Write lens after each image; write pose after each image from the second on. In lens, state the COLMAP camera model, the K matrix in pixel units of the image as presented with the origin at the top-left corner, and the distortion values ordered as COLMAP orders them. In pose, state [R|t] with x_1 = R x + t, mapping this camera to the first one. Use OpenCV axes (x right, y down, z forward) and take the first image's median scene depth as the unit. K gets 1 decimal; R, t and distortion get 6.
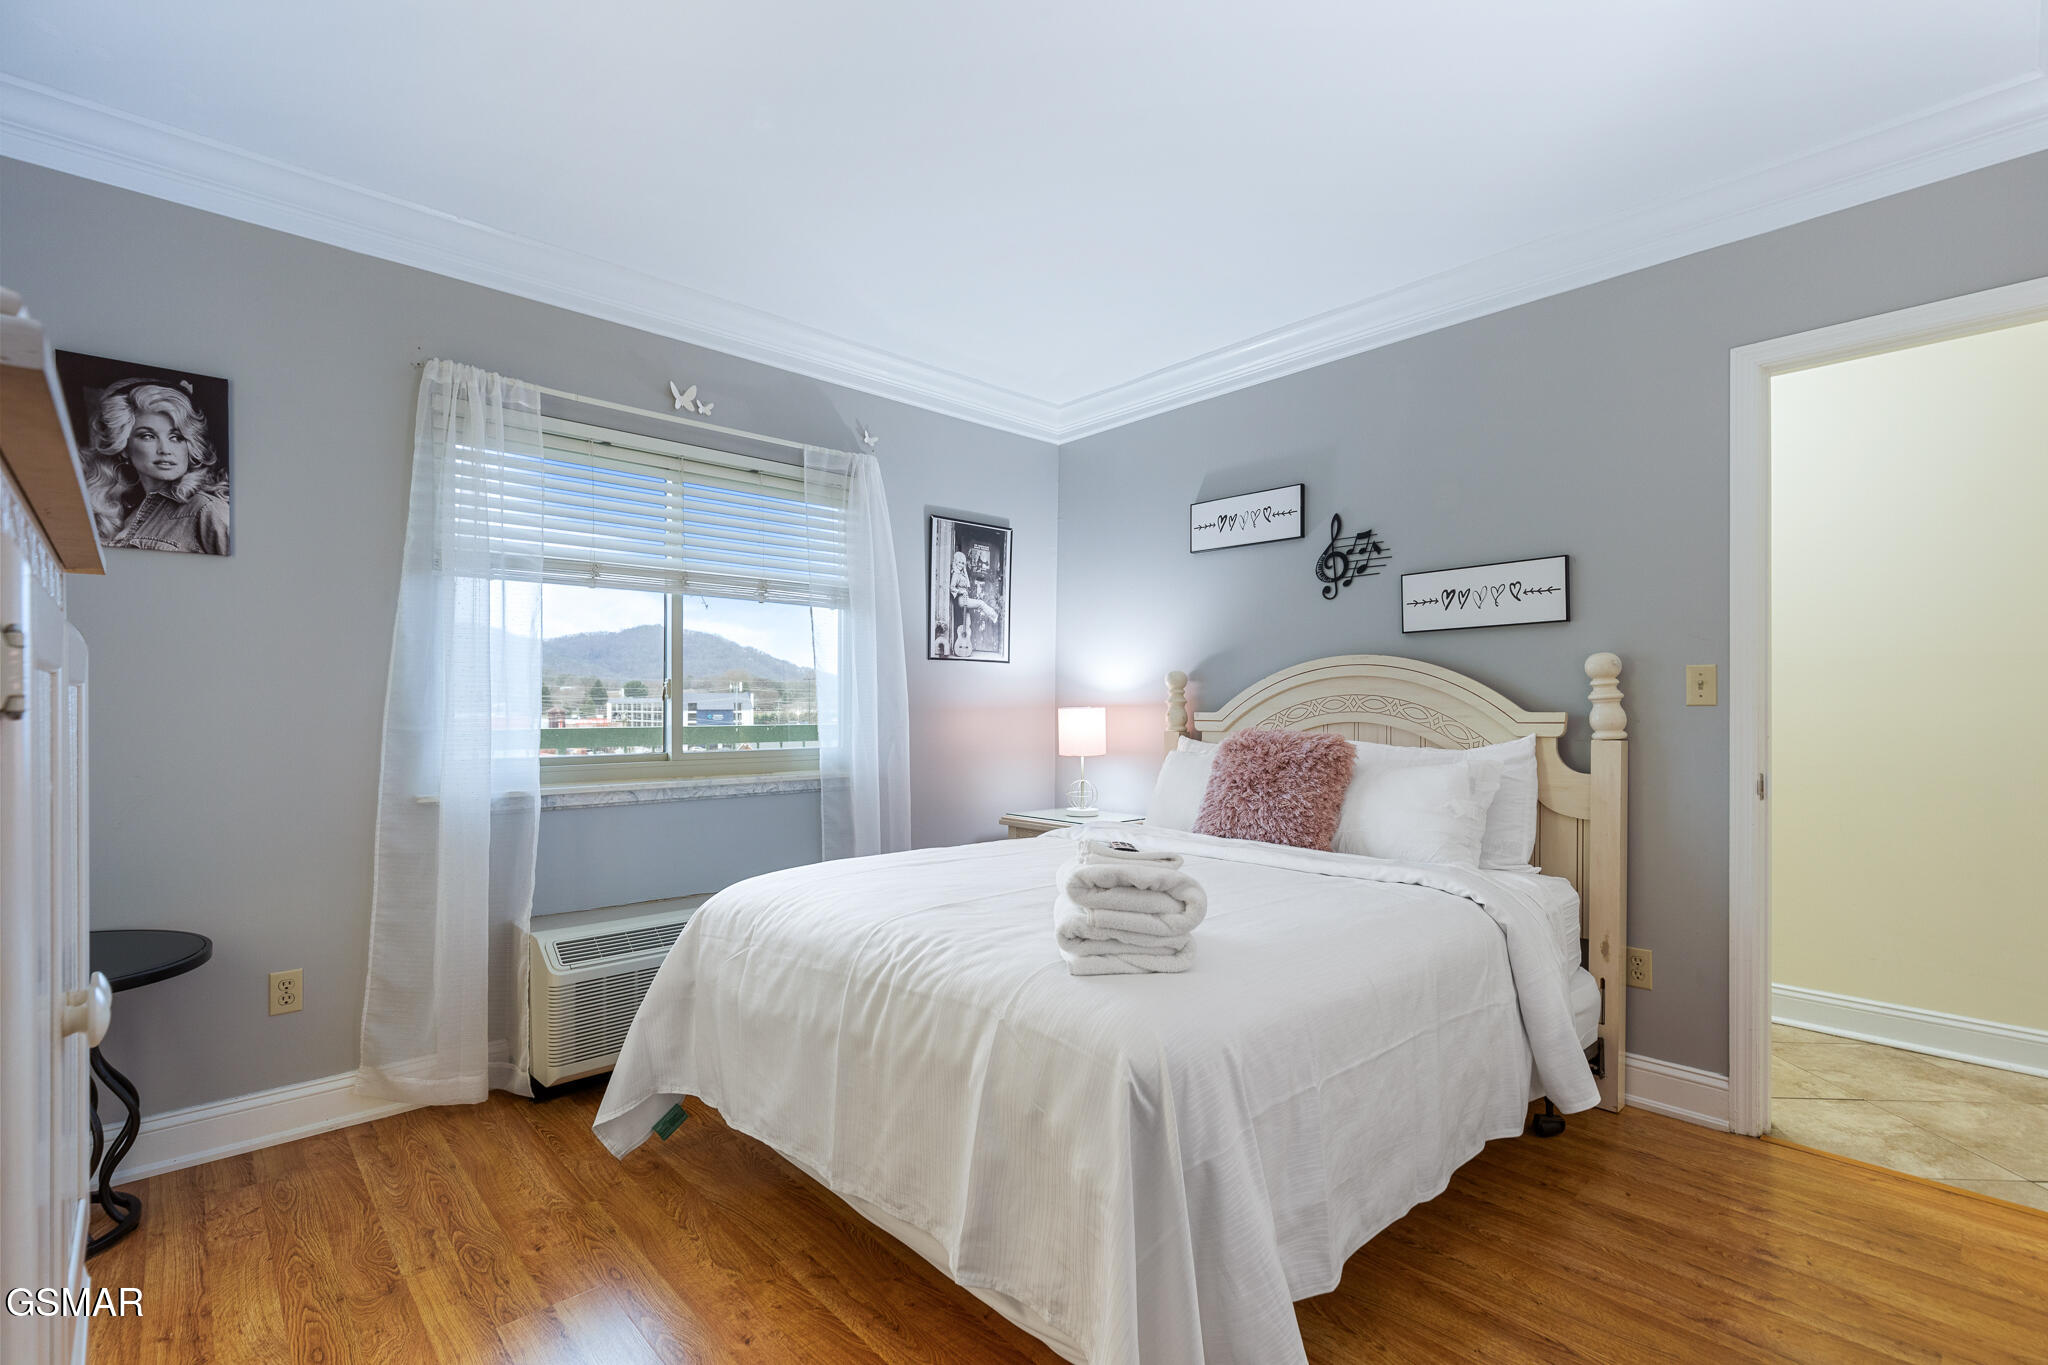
lens RADIAL K [[939.3, 0, 1030.2], [0, 939.3, 701.1], [0, 0, 1]] dist [0.005275, 0.000551]
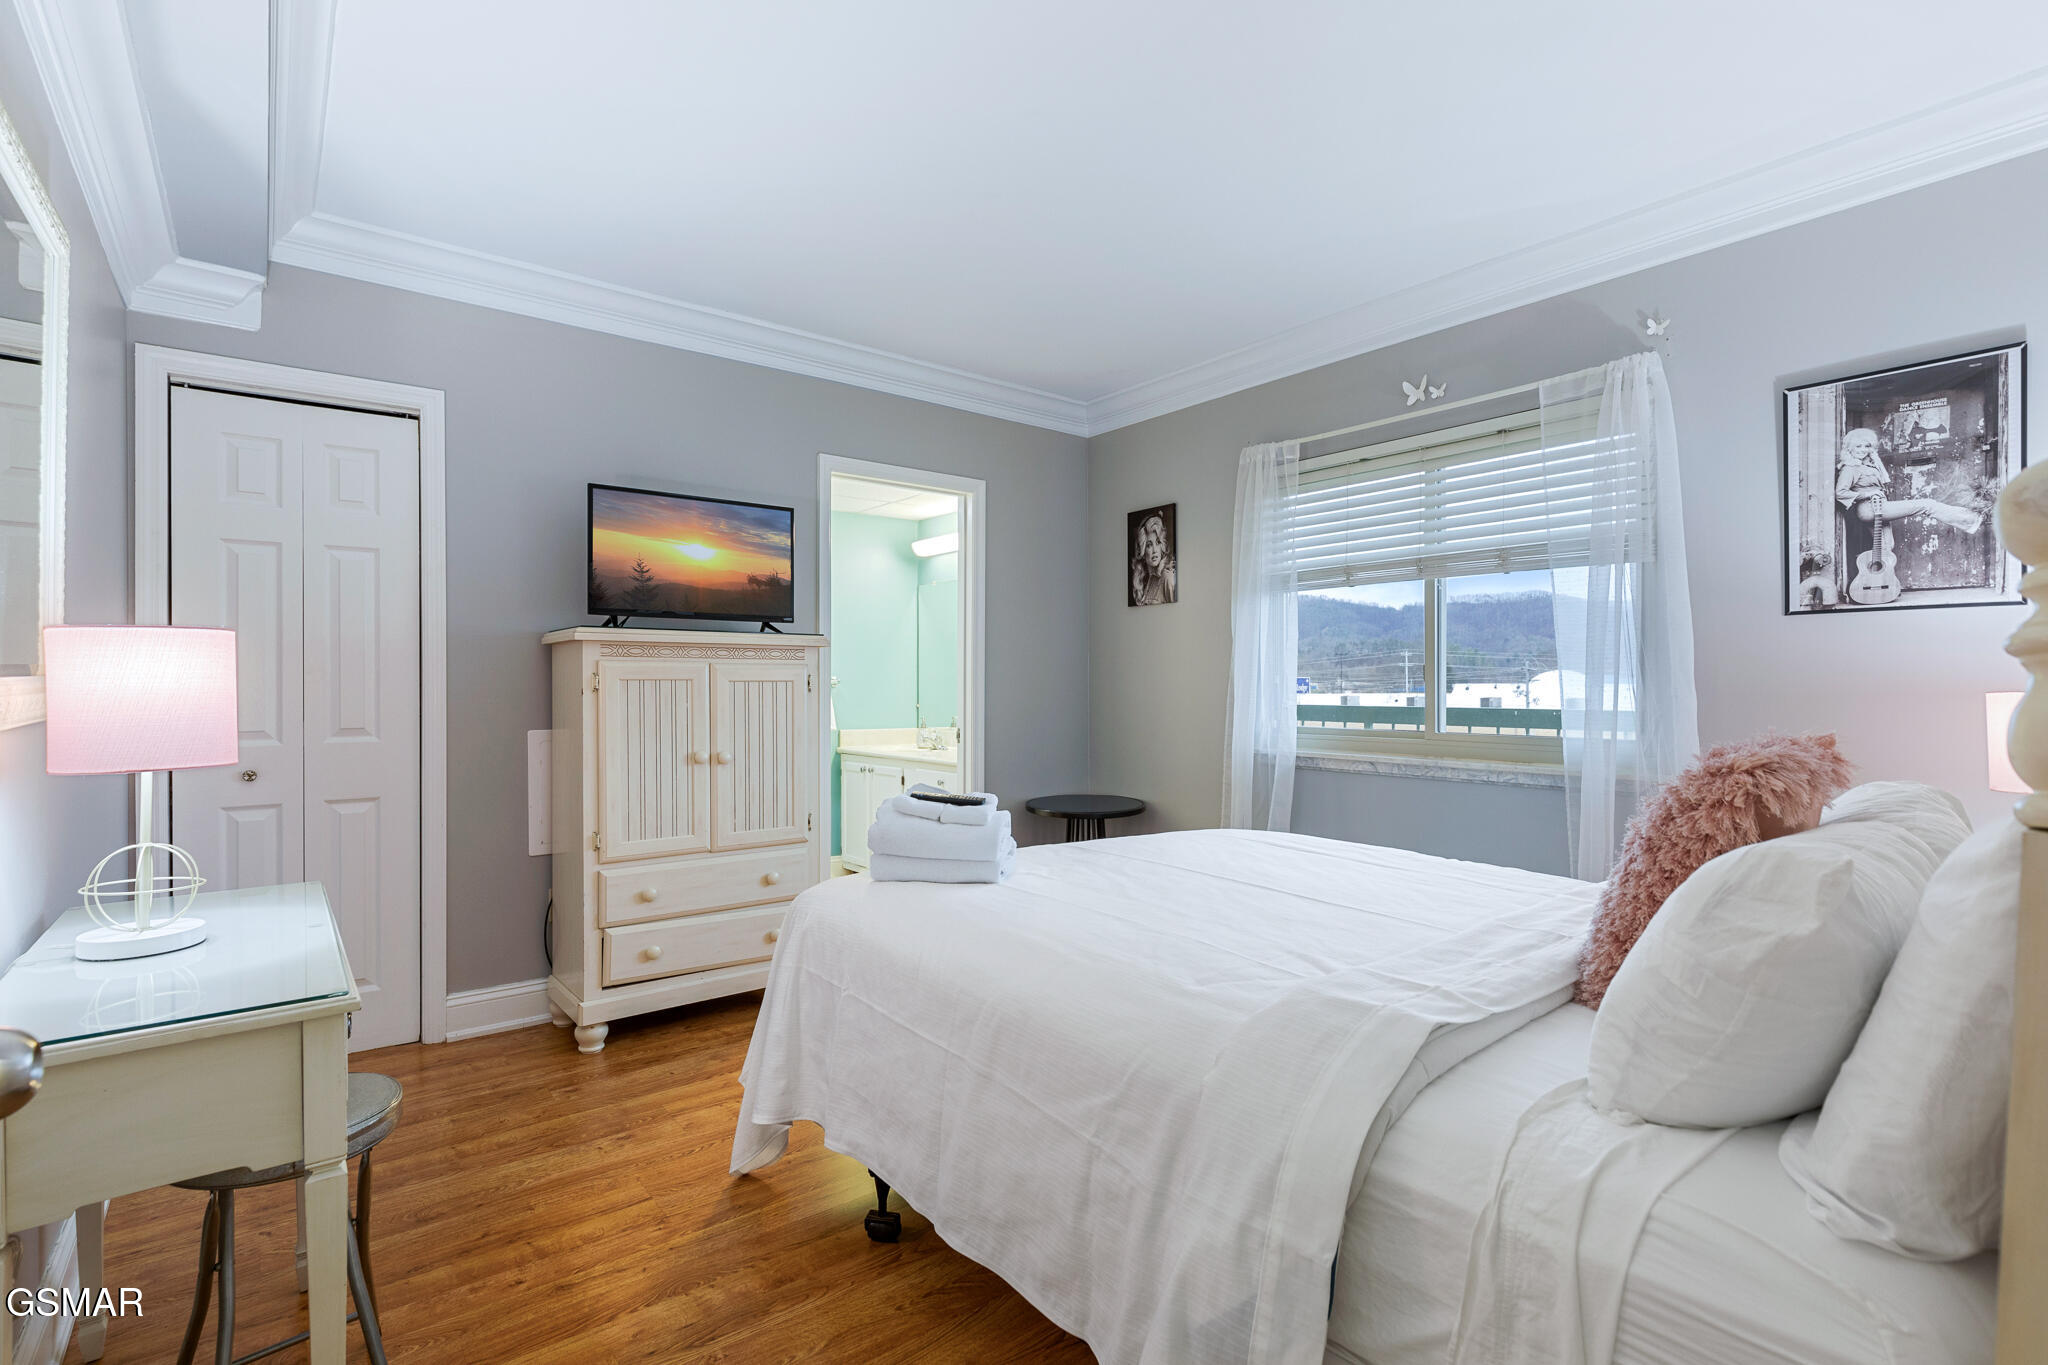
lens RADIAL K [[966.2, 0, 1029.5], [0, 966.2, 683.0], [0, 0, 1]] dist [-0.000592, -0.000152]
pose [[-0.093663, -0.004539, -0.995594, 0.595521], [0.003441, 0.999982, -0.004883, 0.003573], [0.995598, -0.003883, -0.093646, 0.543406]]
